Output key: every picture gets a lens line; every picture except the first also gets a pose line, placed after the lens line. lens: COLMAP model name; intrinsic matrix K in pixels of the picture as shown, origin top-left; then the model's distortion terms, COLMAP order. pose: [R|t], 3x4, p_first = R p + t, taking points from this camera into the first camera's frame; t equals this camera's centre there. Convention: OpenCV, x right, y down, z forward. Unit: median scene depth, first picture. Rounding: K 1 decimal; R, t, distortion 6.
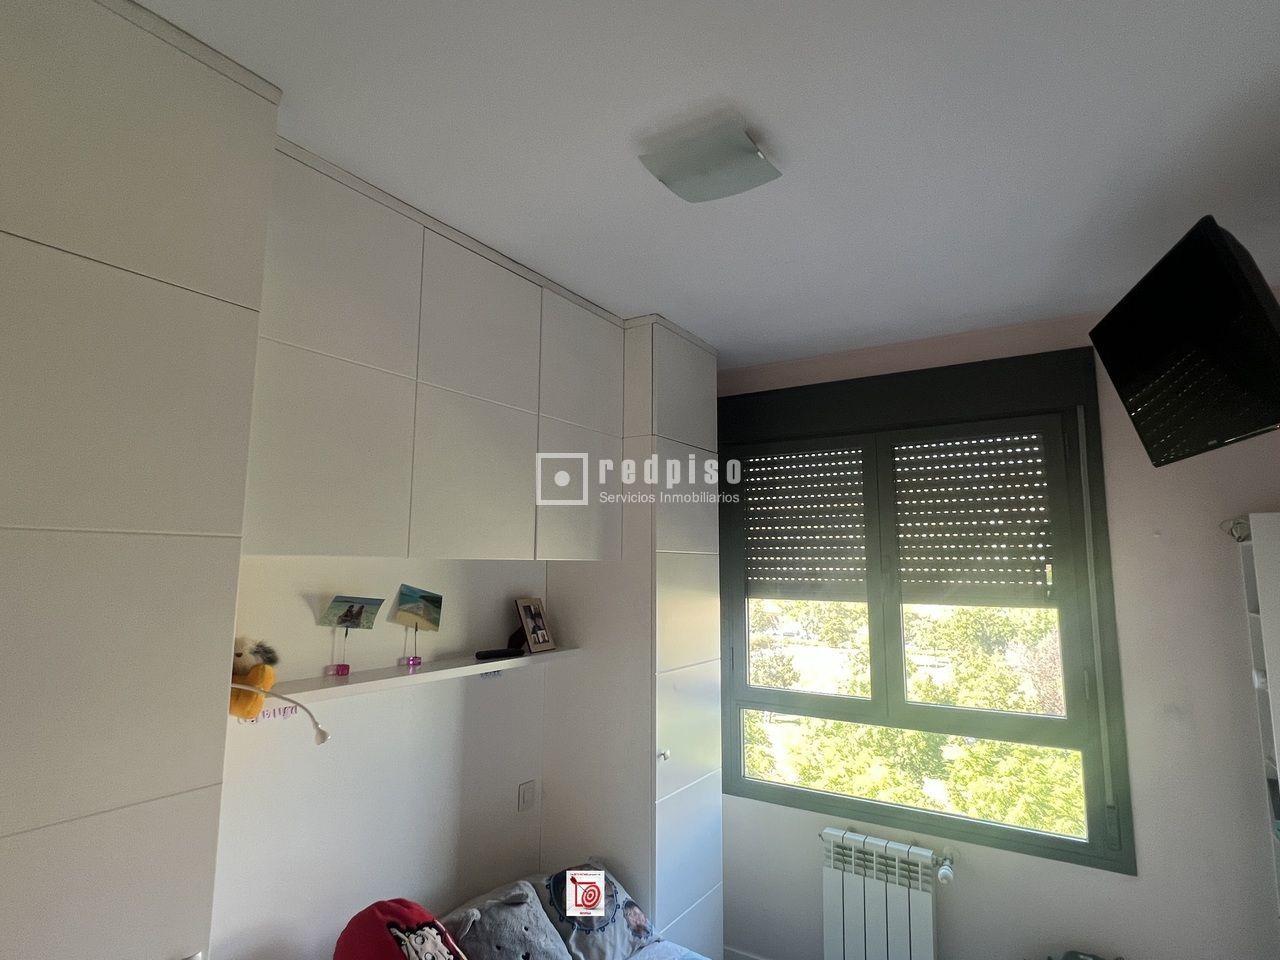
lens RADIAL K [[685.2, 0, 639.2], [0, 685.2, 480.7], [0, 0, 1]] dist [0.003220, 0.000222]
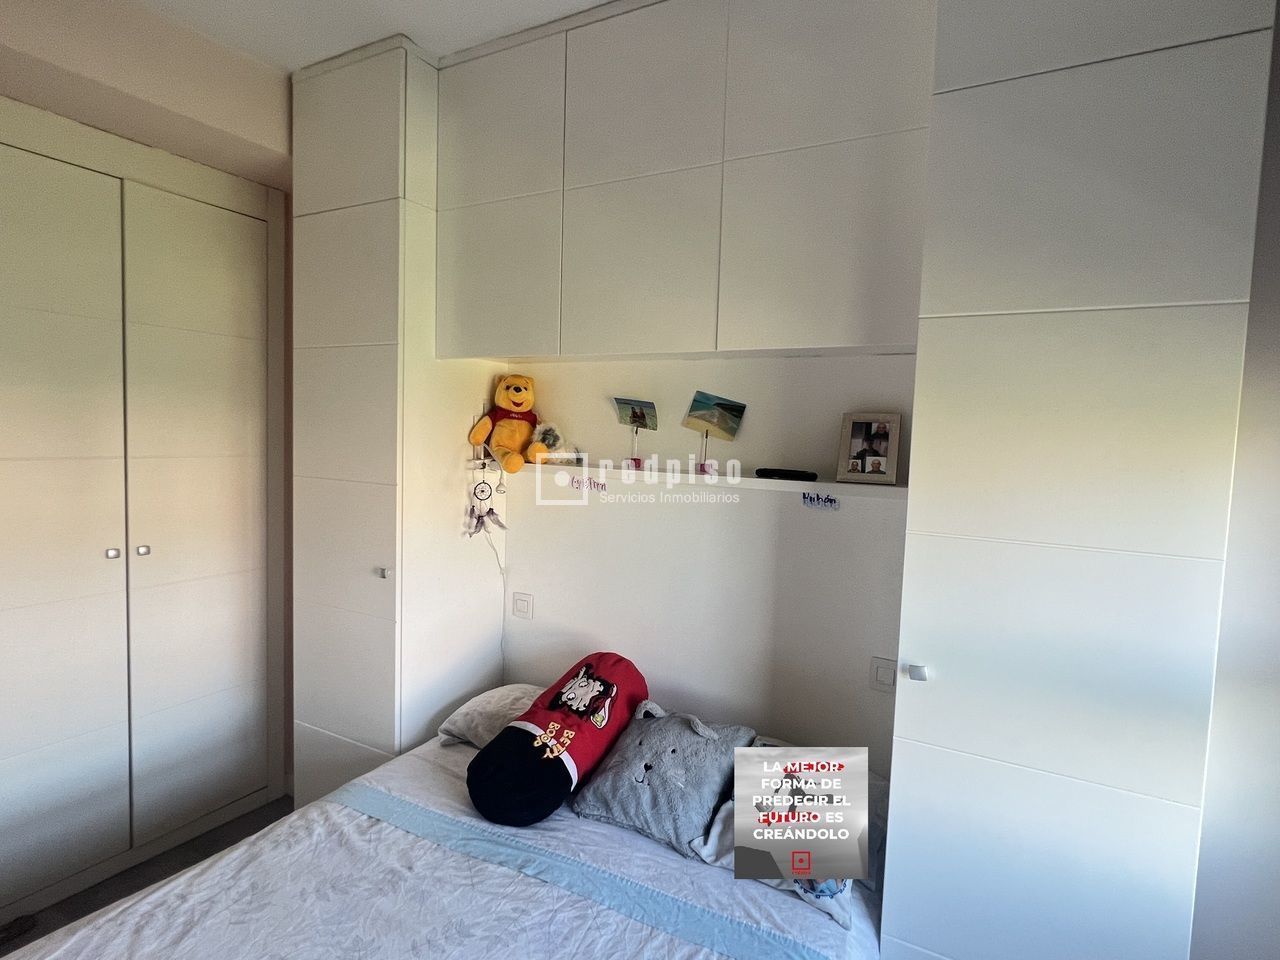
lens RADIAL K [[685.2, 0, 638.3], [0, 685.2, 478.6], [0, 0, 1]] dist [0.003220, 0.000222]
pose [[0.069122, 0.065925, -0.995428, 0.707678], [0.095271, 0.992817, 0.072368, 0.214200], [0.993049, -0.099838, 0.062345, 0.911082]]
